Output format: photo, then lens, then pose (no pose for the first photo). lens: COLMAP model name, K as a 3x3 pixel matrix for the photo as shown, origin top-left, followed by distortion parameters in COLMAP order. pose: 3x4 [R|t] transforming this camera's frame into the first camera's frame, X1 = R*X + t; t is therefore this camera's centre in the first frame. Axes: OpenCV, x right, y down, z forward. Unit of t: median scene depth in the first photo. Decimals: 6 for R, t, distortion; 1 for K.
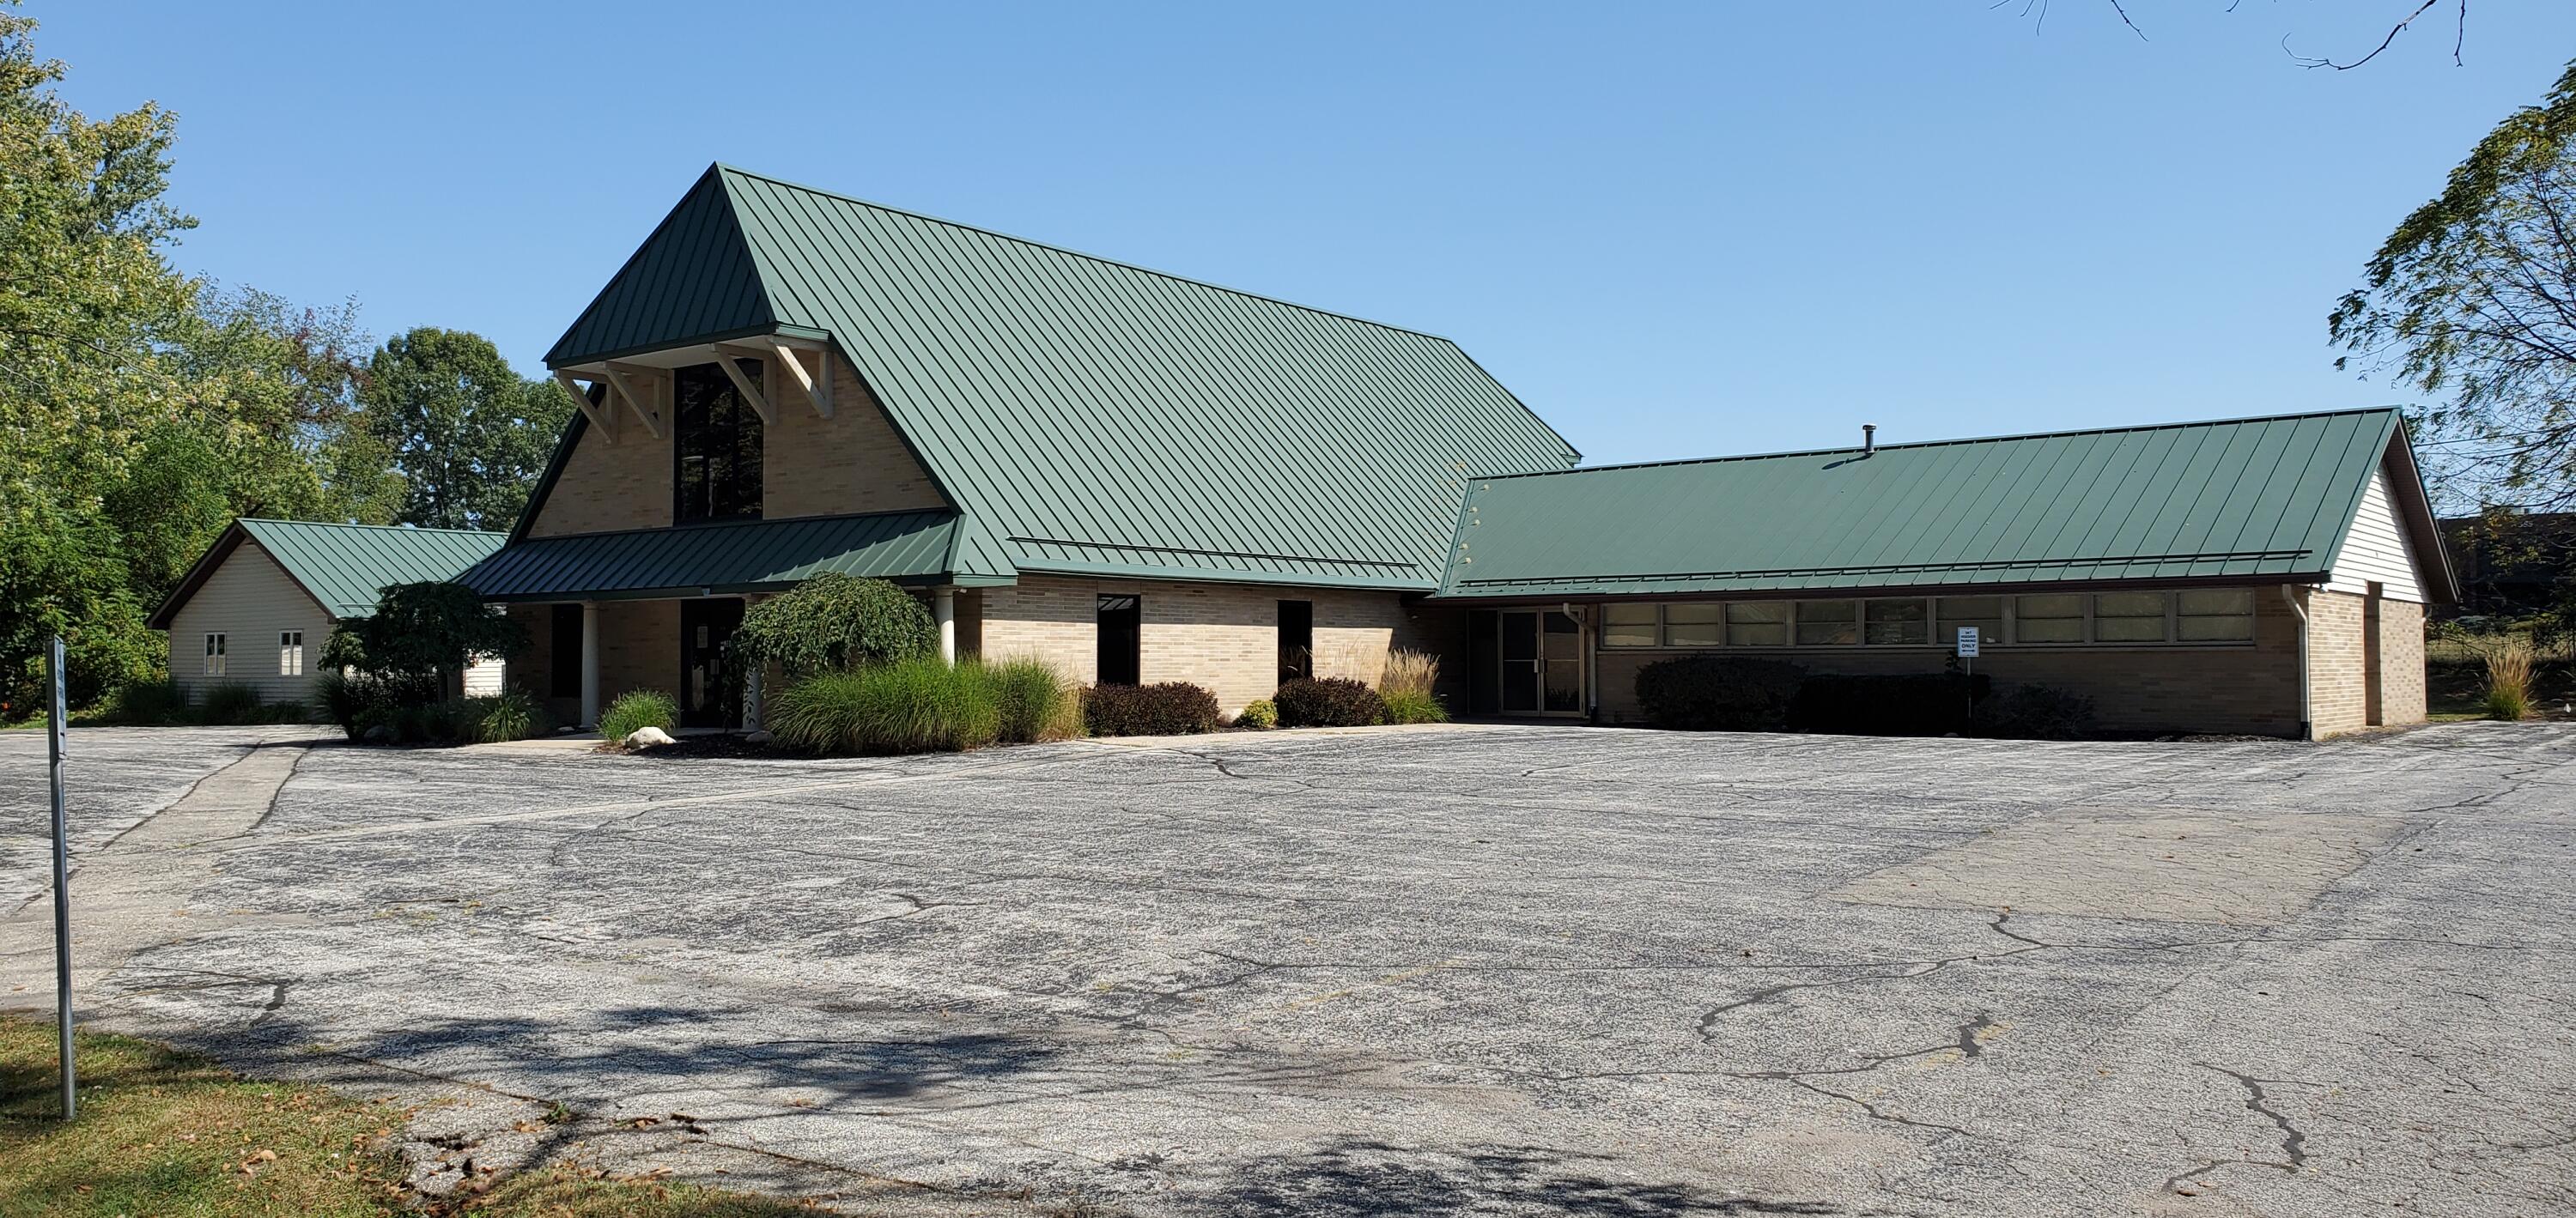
lens RADIAL K [[1904.9, 0, 1288.0], [0, 1904.9, 609.0], [0, 0, 1]] dist [-0.005865, -0.004462]
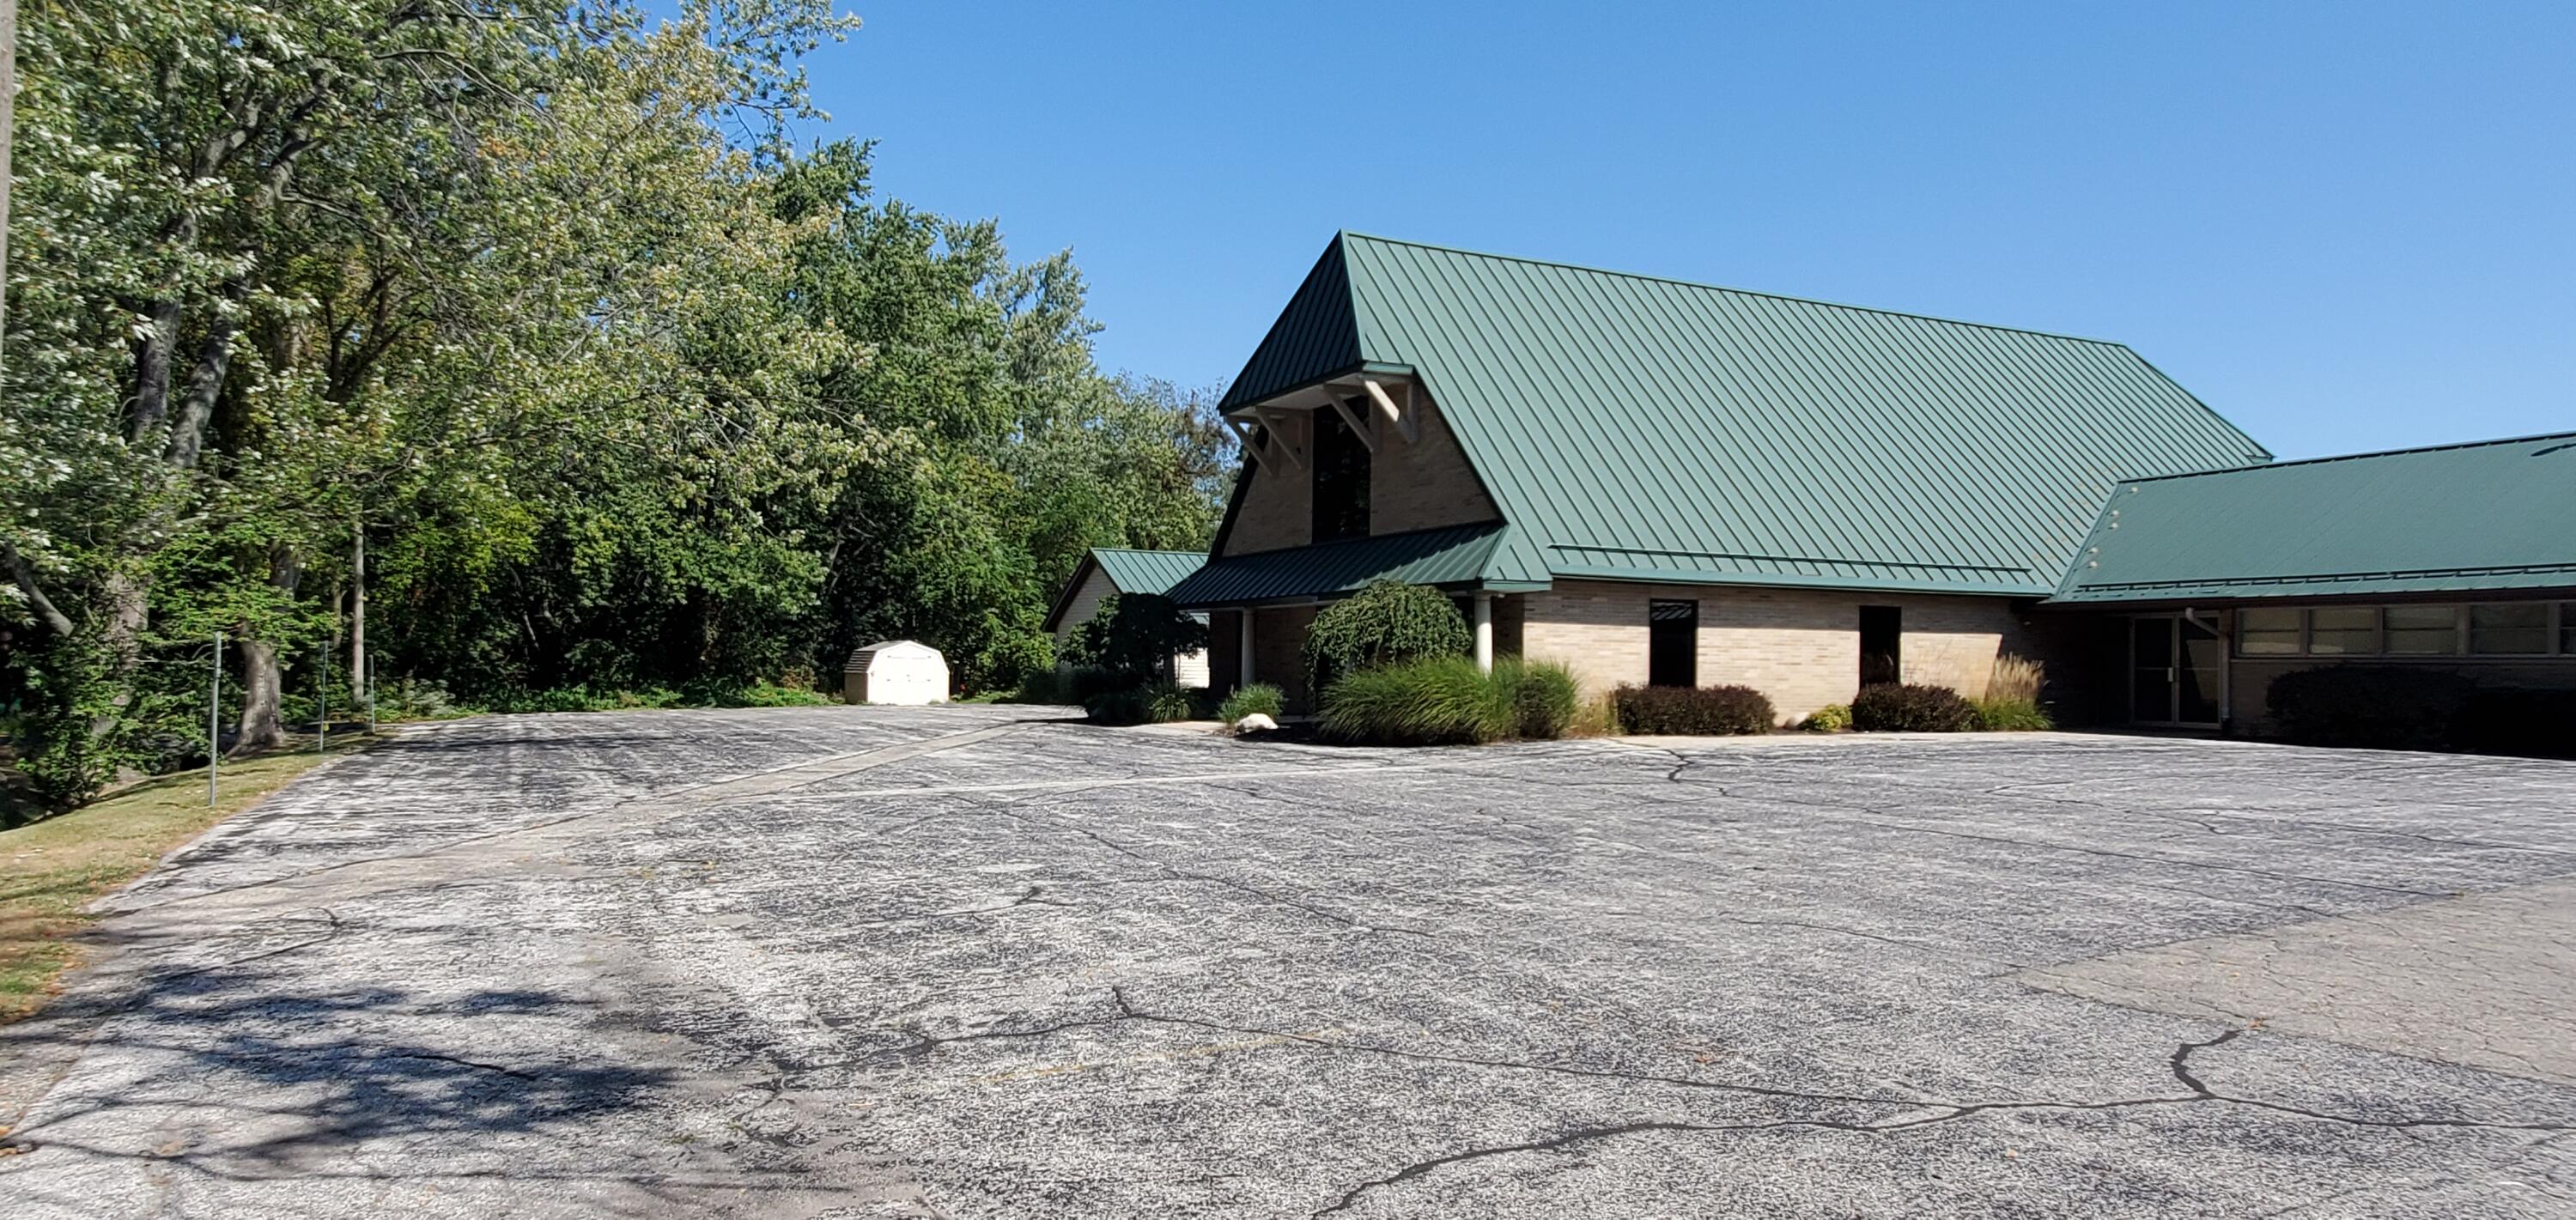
lens RADIAL K [[1611.0, 0, 1288.0], [0, 1611.0, 610.0], [0, 0, 1]] dist [-0.071719, 0.000047]
pose [[0.885666, -0.002796, -0.464314, 0.124001], [-0.000881, 0.999970, -0.007702, 0.004851], [0.464321, 0.007231, 0.885637, 0.118314]]
